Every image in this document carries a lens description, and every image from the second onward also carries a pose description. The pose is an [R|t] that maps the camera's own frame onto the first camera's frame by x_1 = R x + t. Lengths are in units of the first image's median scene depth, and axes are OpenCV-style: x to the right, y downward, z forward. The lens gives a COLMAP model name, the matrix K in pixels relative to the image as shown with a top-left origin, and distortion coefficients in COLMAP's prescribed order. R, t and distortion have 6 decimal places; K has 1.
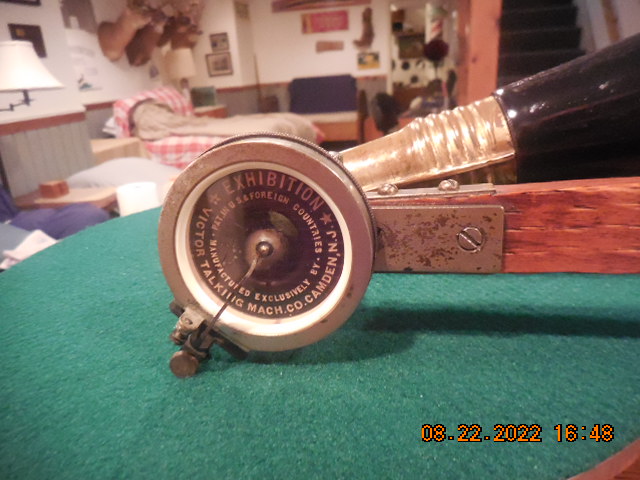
lens RADIAL K [[471.5, 0, 315.9], [0, 471.5, 255.8], [0, 0, 1]] dist [-0.022529, 0.008938]
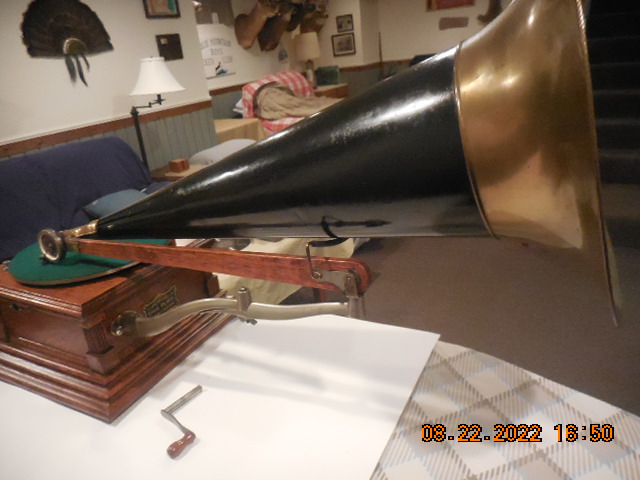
lens RADIAL K [[474.0, 0, 317.6], [0, 474.0, 249.1], [0, 0, 1]] dist [-0.026118, 0.005231]
pose [[0.956642, 0.089032, -0.277326, 0.101541], [-0.074446, 0.995251, 0.062708, -0.012627], [0.281592, -0.039344, 0.958727, -0.080974]]
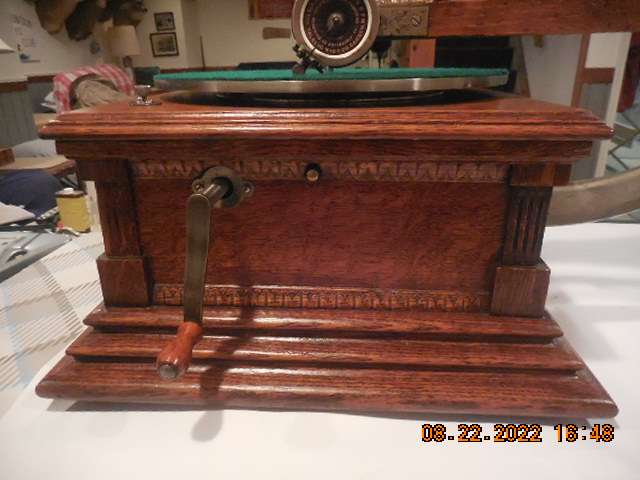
lens RADIAL K [[471.5, 0, 315.9], [0, 471.5, 255.8], [0, 0, 1]] dist [-0.022529, 0.008938]
pose [[0.992367, 0.006832, 0.123129, -0.010146], [-0.008715, 0.999853, 0.014758, 0.023774], [-0.123010, -0.015719, 0.992281, -0.029167]]
